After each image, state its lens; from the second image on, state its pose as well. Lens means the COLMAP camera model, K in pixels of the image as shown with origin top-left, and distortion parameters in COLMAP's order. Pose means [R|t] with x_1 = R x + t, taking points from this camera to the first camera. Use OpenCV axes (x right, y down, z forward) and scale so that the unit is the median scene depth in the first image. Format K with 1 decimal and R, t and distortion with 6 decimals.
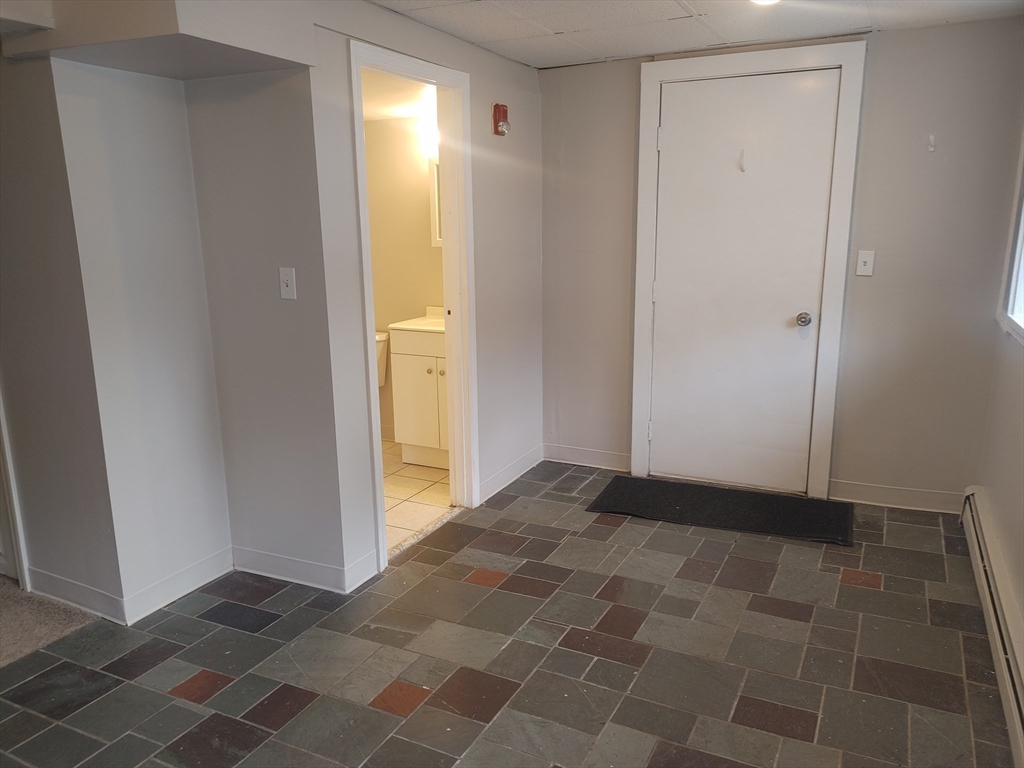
lens RADIAL K [[775.5, 0, 515.8], [0, 775.5, 387.5], [0, 0, 1]] dist [0.061476, -0.030247]
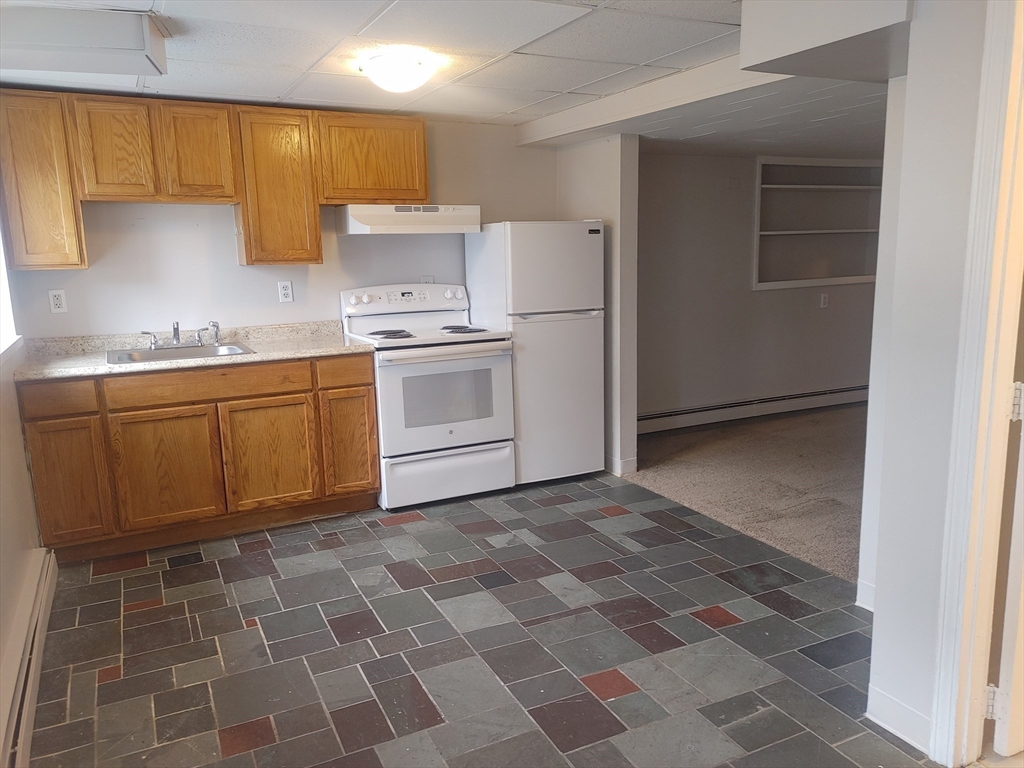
lens RADIAL K [[775.5, 0, 515.8], [0, 775.5, 387.5], [0, 0, 1]] dist [0.061476, -0.030247]
pose [[-0.601844, 0.168833, -0.780564, 0.527206], [-0.142929, 0.938846, 0.313272, -0.224401], [0.785720, 0.300106, -0.540908, 1.040448]]
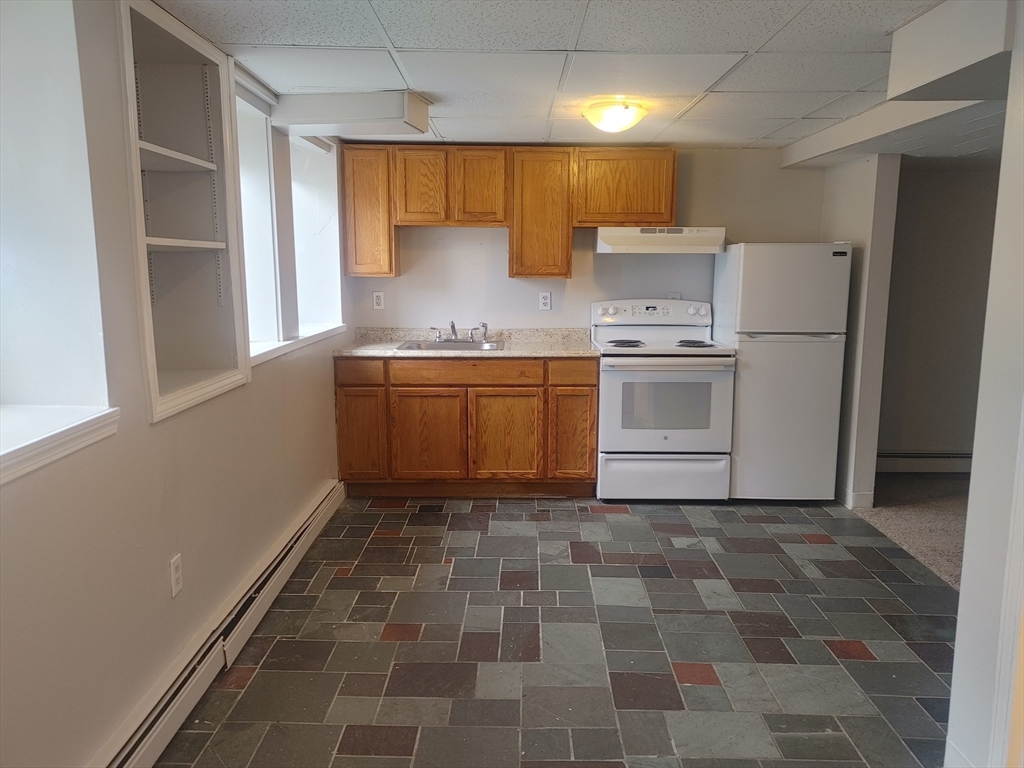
lens RADIAL K [[775.5, 0, 515.8], [0, 775.5, 387.5], [0, 0, 1]] dist [0.061476, -0.030247]
pose [[-0.898798, 0.077614, -0.431438, 0.423250], [-0.087618, 0.932534, 0.350290, -0.285180], [0.429518, 0.352642, -0.831359, 1.302153]]
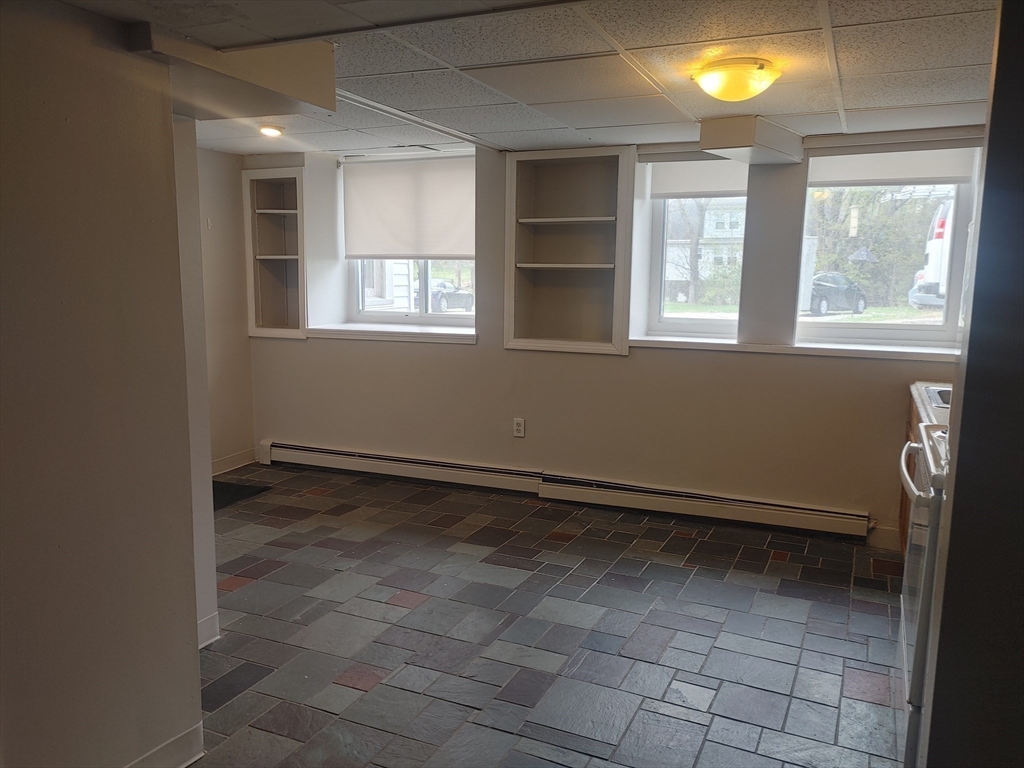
lens RADIAL K [[775.5, 0, 515.8], [0, 775.5, 387.5], [0, 0, 1]] dist [0.061476, -0.030247]
pose [[-0.026536, -0.131891, 0.990909, -1.164225], [0.204637, 0.969549, 0.134528, -0.100786], [-0.978478, 0.206347, 0.001262, 0.557059]]
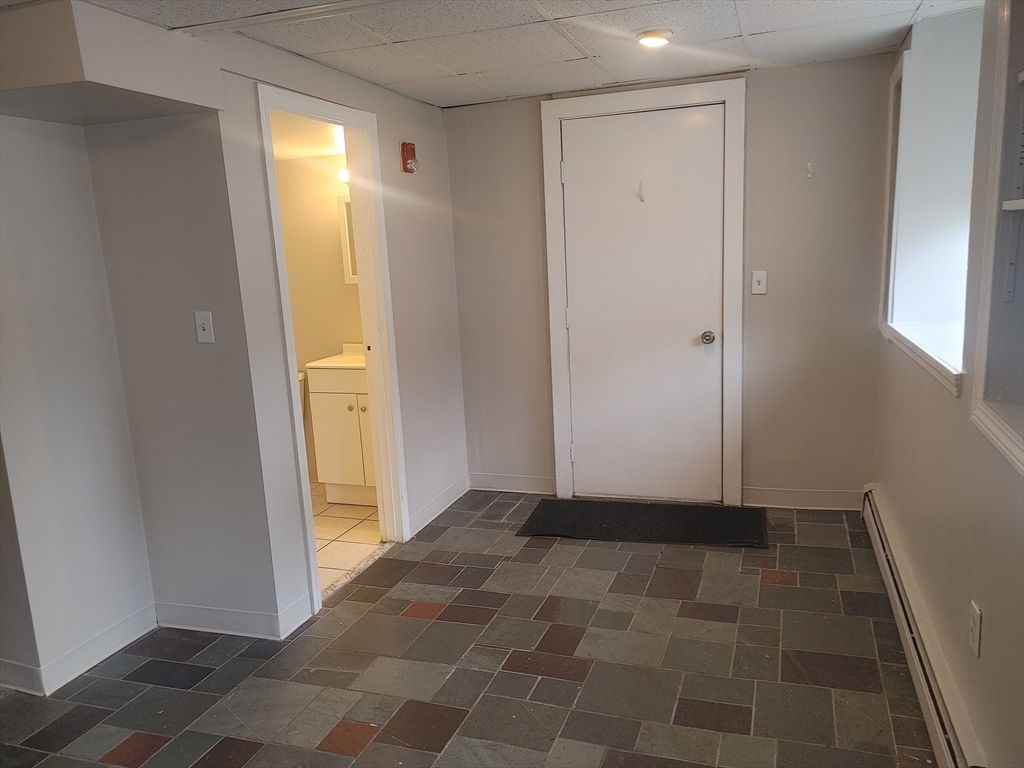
lens RADIAL K [[777.2, 0, 515.6], [0, 777.2, 392.4], [0, 0, 1]] dist [0.058849, -0.024046]
pose [[0.991683, -0.059648, 0.114045, -0.019249], [0.063481, 0.997523, -0.030283, 0.003198], [-0.111957, 0.037271, 0.993014, -0.021636]]
